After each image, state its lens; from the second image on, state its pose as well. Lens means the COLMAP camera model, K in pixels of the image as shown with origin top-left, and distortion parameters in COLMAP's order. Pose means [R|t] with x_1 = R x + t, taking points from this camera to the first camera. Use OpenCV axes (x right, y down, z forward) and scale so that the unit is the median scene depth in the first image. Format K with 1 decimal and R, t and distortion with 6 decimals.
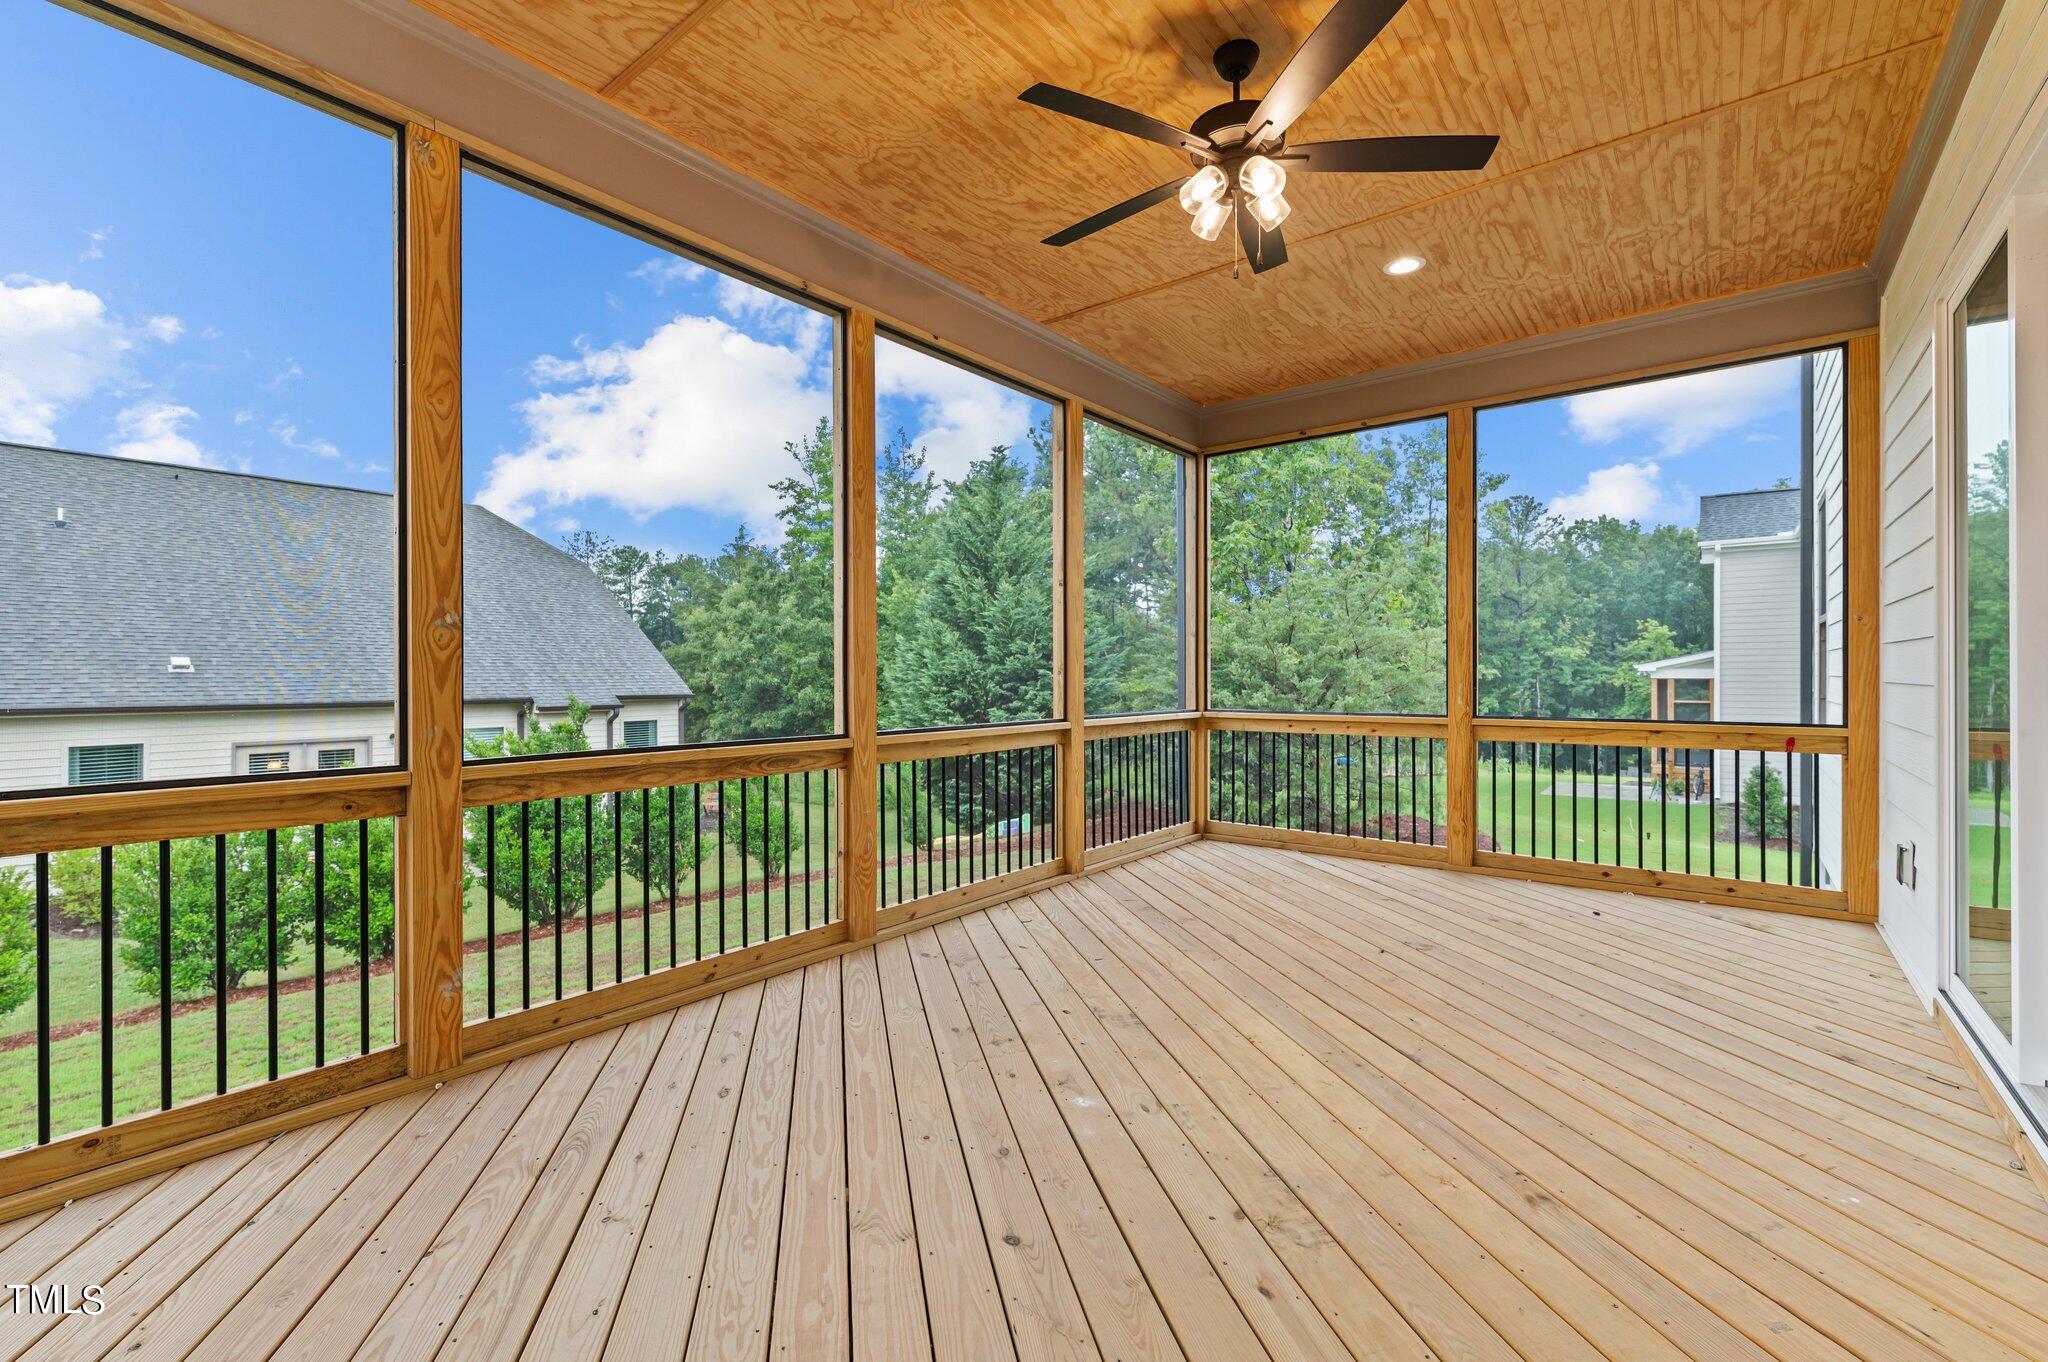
lens RADIAL K [[889.4, 0, 1040.4], [0, 889.4, 670.5], [0, 0, 1]] dist [0.001648, -0.000335]
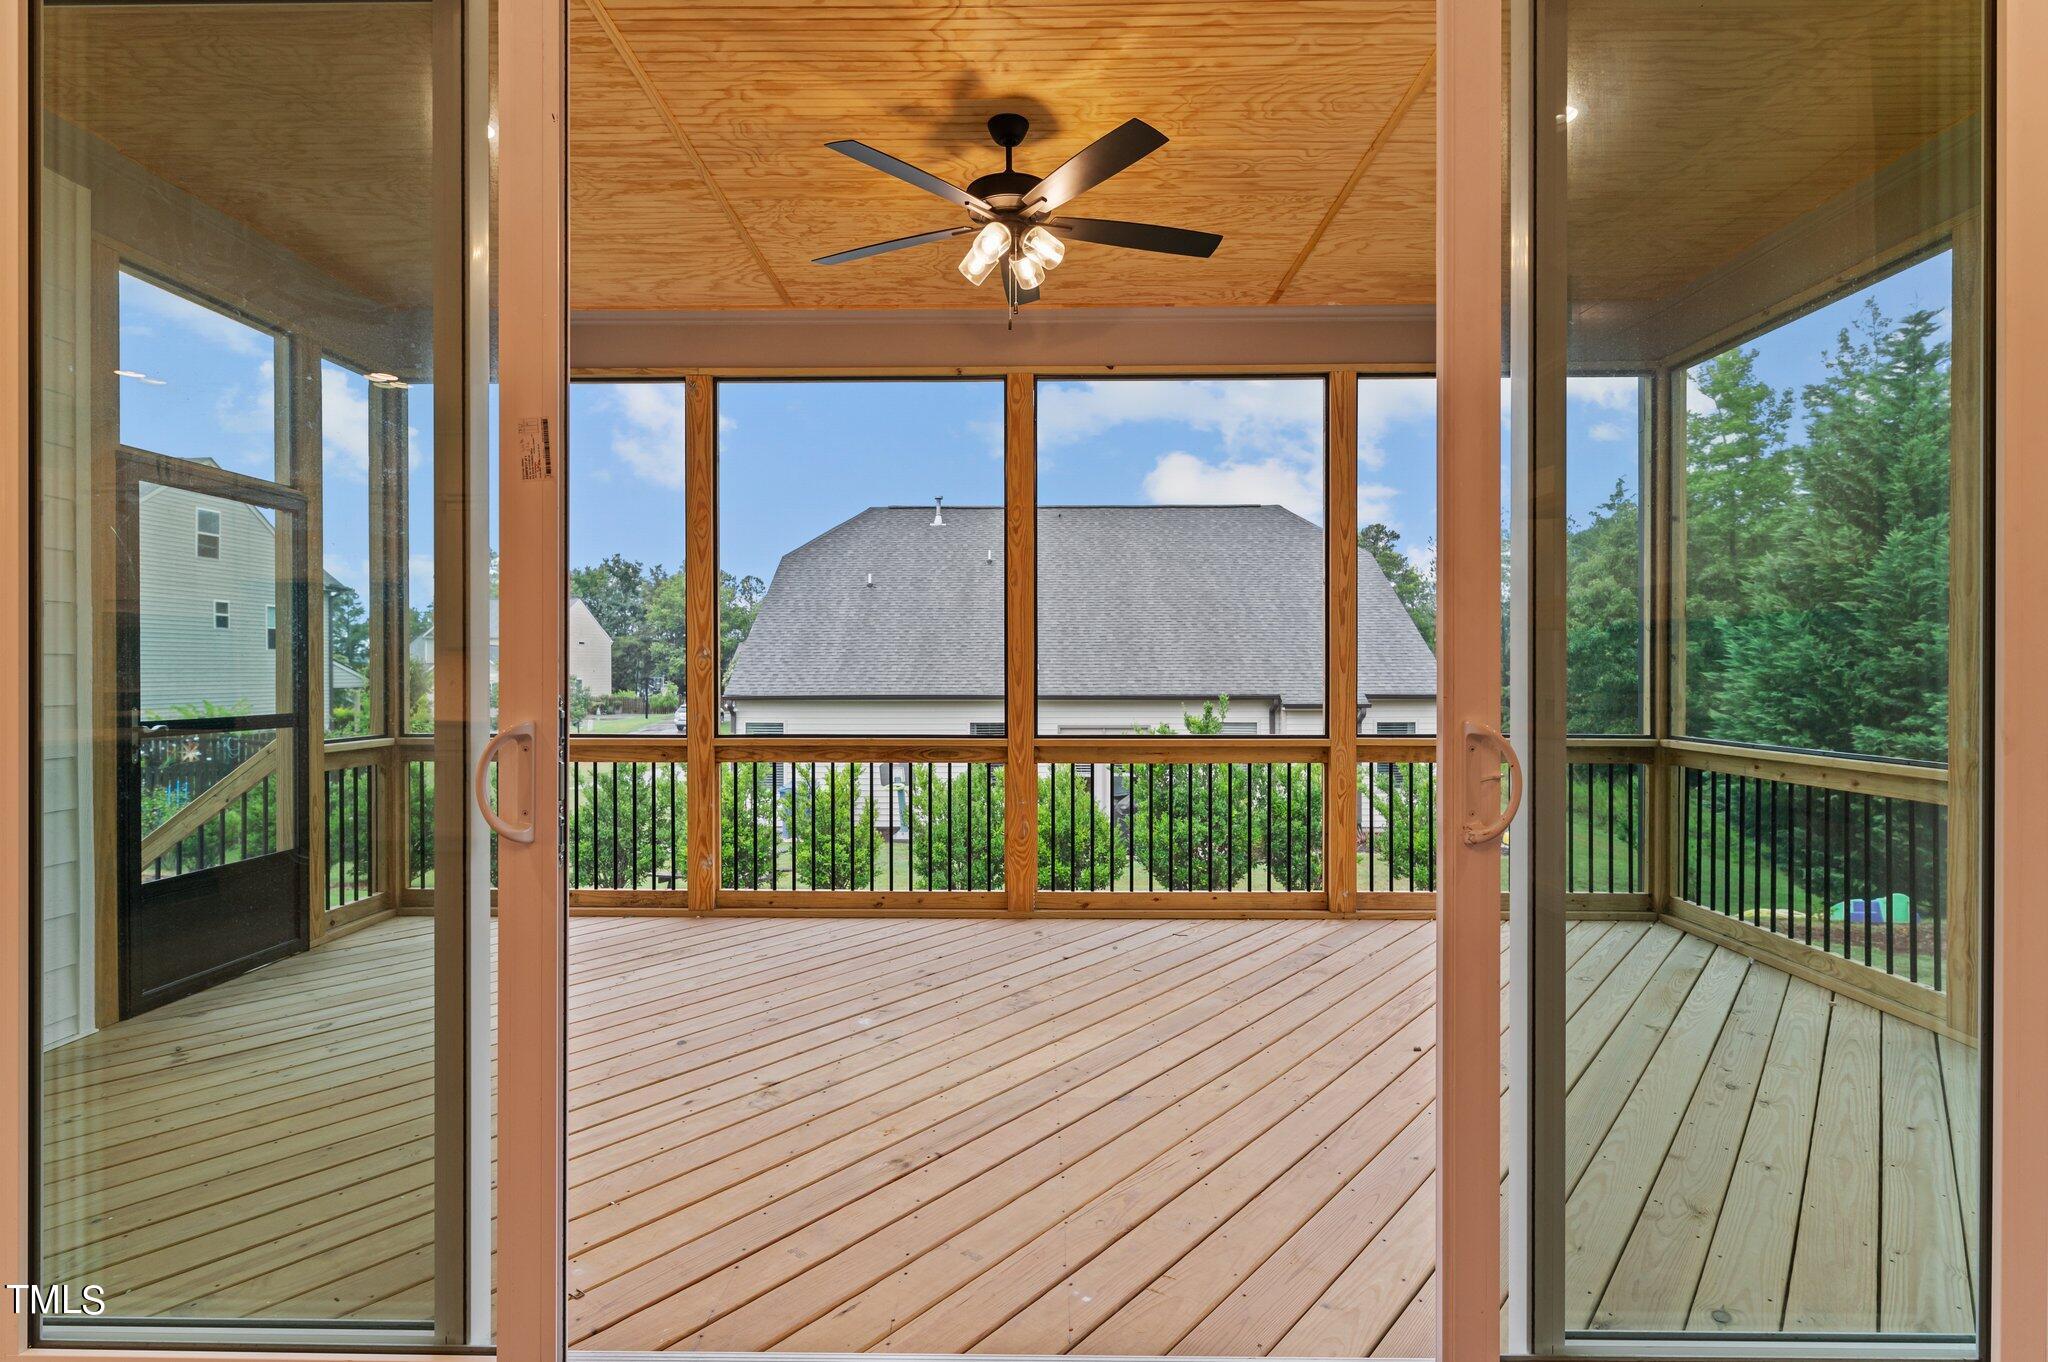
lens RADIAL K [[1033.8, 0, 986.9], [0, 1033.8, 682.2], [0, 0, 1]] dist [-0.000360, -0.002330]
pose [[0.599965, 0.012005, -0.799936, 0.164129], [0.002601, 0.999853, 0.016956, -0.004205], [0.800022, -0.012253, 0.599846, 0.029566]]
